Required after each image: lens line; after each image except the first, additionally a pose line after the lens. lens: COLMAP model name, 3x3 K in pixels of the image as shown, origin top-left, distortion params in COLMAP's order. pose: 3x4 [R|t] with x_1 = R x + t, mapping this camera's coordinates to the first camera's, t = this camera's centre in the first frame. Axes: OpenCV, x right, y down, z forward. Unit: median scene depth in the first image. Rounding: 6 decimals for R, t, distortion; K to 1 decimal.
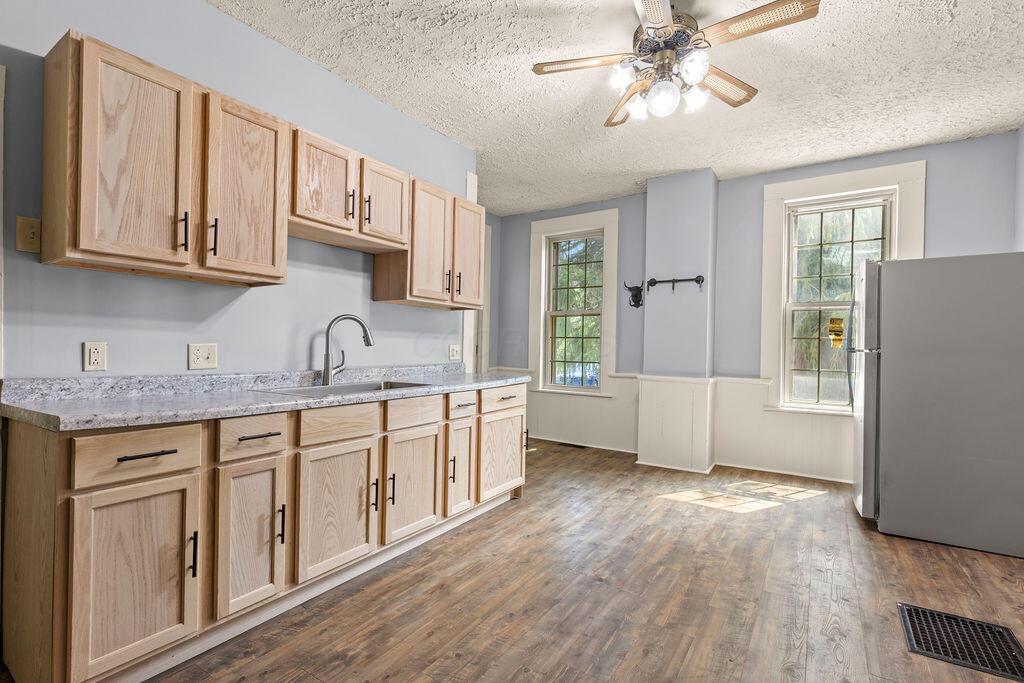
lens RADIAL K [[468.9, 0, 511.9], [0, 468.9, 343.2], [0, 0, 1]] dist [0.000523, 0.000008]
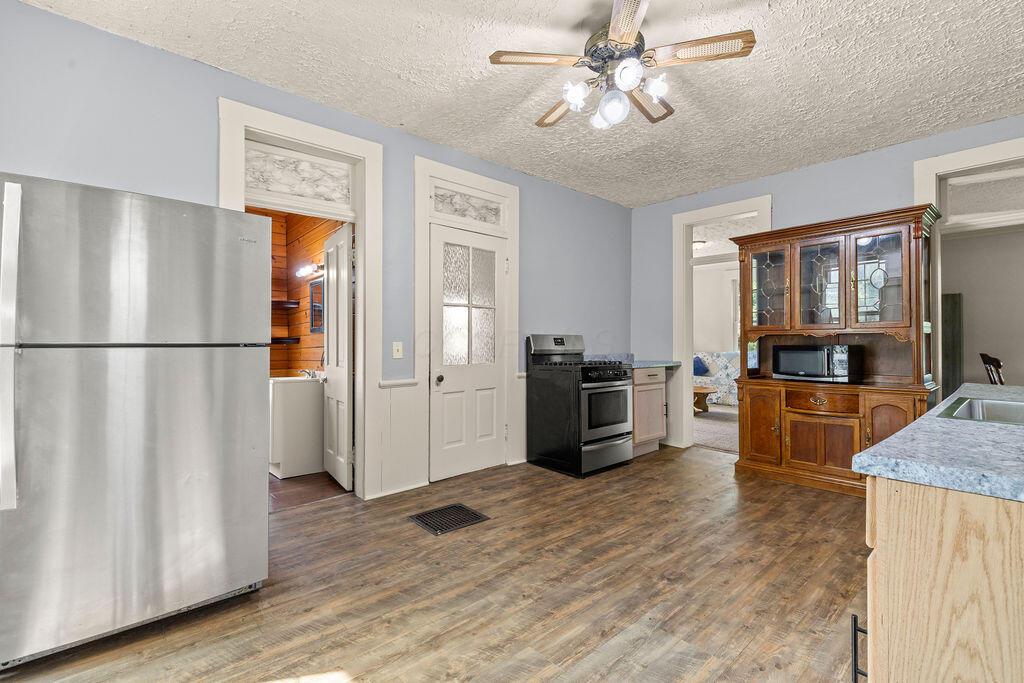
lens RADIAL K [[468.9, 0, 512.8], [0, 468.9, 341.0], [0, 0, 1]] dist [0.000523, 0.000008]
pose [[-0.969131, -0.013655, 0.246168, 0.265685], [-0.014595, 0.999891, -0.001996, 0.005103], [-0.246114, -0.005528, -0.969225, 1.998499]]
